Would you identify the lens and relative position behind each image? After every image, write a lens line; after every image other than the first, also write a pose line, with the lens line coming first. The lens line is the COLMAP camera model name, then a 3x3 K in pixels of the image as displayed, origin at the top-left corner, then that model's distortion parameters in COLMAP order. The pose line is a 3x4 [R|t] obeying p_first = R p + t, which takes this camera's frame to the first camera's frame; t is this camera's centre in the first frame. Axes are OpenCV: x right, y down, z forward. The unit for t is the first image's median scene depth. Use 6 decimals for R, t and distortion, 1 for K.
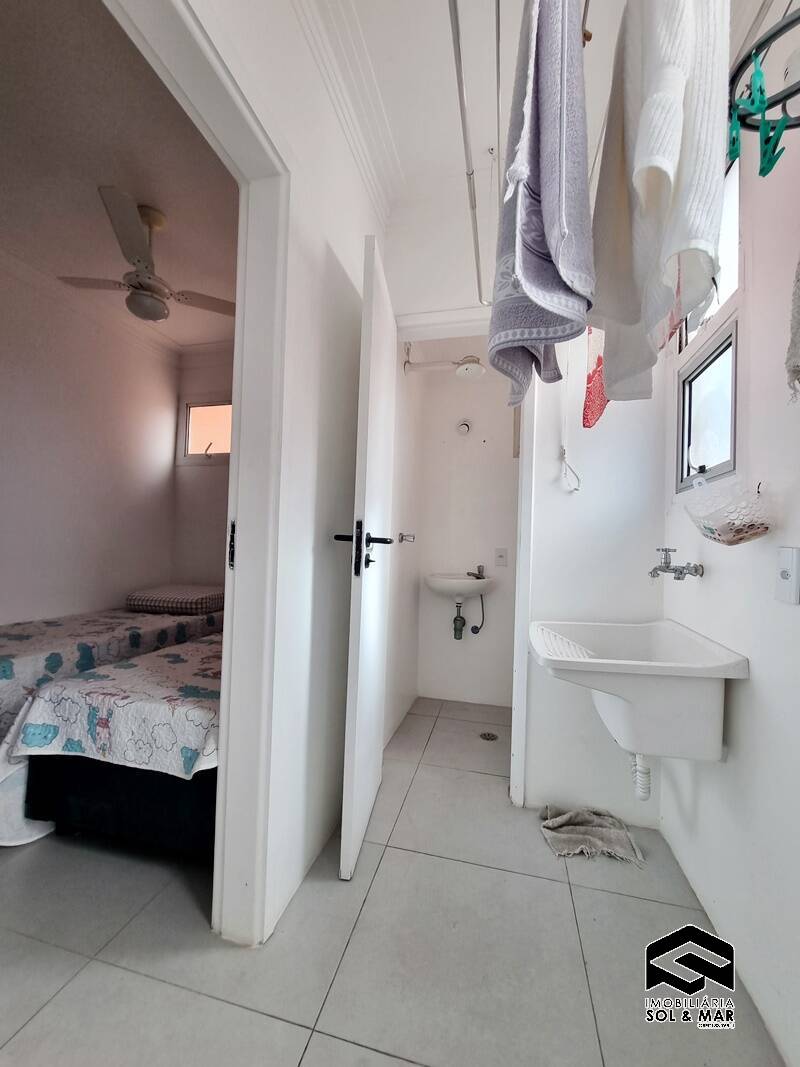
lens RADIAL K [[423.5, 0, 400.0], [0, 423.5, 533.5], [0, 0, 1]] dist [0.001035, -0.000014]
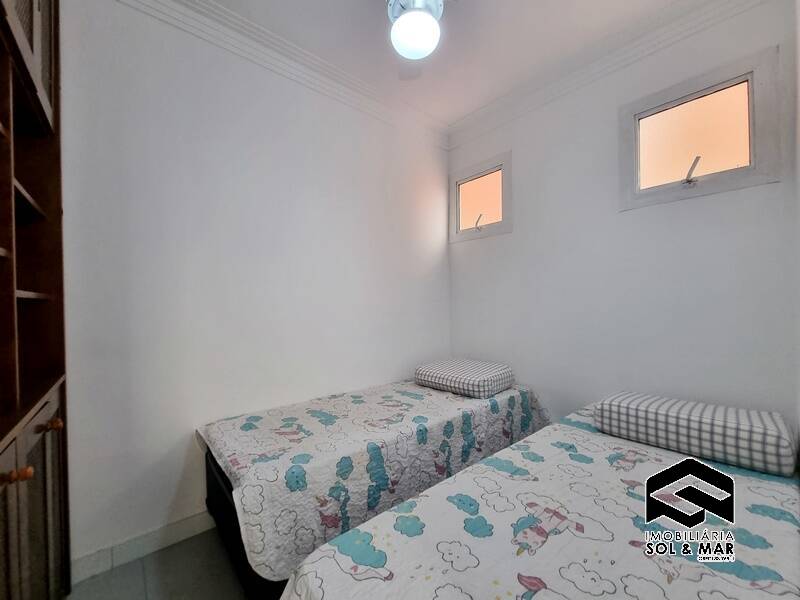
lens RADIAL K [[326.2, 0, 400.0], [0, 326.2, 300.0], [0, 0, 1]] dist [0.001588, 0.000173]
pose [[0.807811, -0.037667, -0.588237, -0.196039], [0.043357, 0.999050, -0.004431, -0.025235], [0.587845, -0.021925, 0.808677, 0.333725]]
